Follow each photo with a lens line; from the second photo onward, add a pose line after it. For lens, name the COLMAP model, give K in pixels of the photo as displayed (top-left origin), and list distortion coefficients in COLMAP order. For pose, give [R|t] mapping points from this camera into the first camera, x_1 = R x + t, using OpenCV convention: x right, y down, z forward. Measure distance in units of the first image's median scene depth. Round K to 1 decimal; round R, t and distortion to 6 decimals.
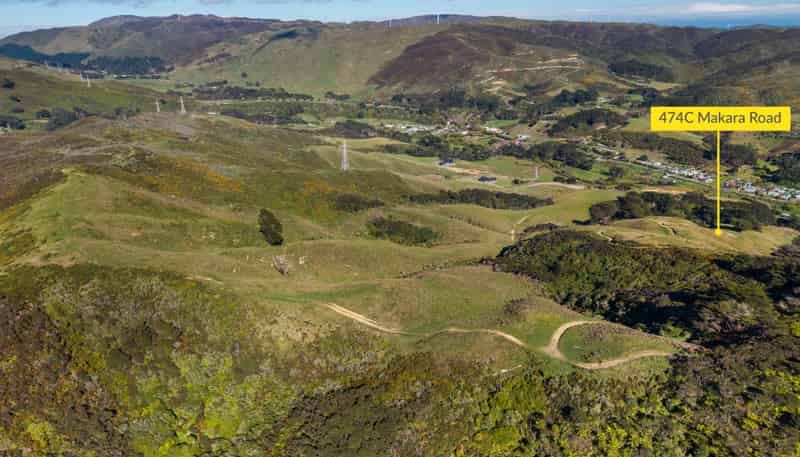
lens RADIAL K [[537.3, 0, 392.6], [0, 537.3, 226.5], [0, 0, 1]] dist [0.027597, -0.036836]
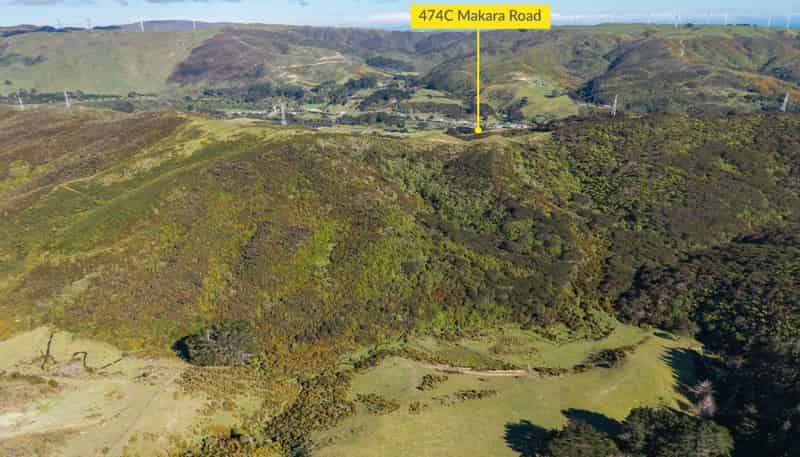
lens RADIAL K [[580.9, 0, 381.5], [0, 580.9, 228.7], [0, 0, 1]] dist [0.035004, -0.055850]
pose [[0.873985, -0.157809, 0.459616, -0.292614], [0.173731, 0.984763, 0.007759, 0.092611], [-0.453837, 0.073069, 0.888084, -0.213907]]
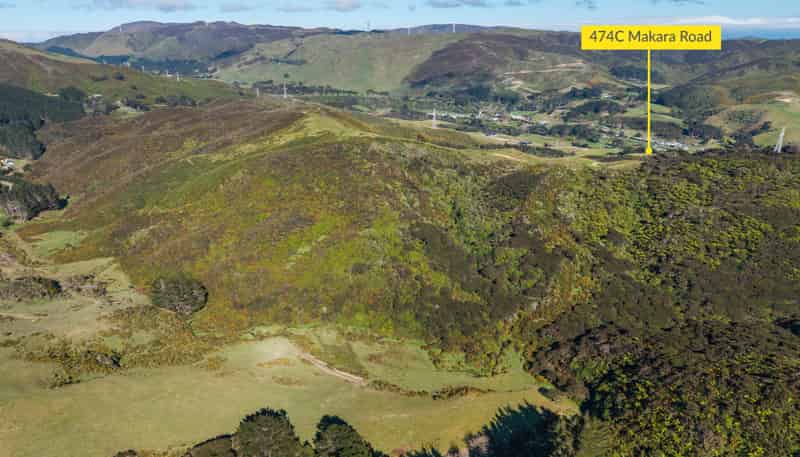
lens RADIAL K [[580.9, 0, 381.5], [0, 580.9, 228.7], [0, 0, 1]] dist [0.035004, -0.055850]
pose [[0.999908, 0.008280, 0.010719, -0.119446], [-0.007896, 0.999341, -0.035420, 0.108331], [-0.011005, 0.035332, 0.999315, -0.279780]]
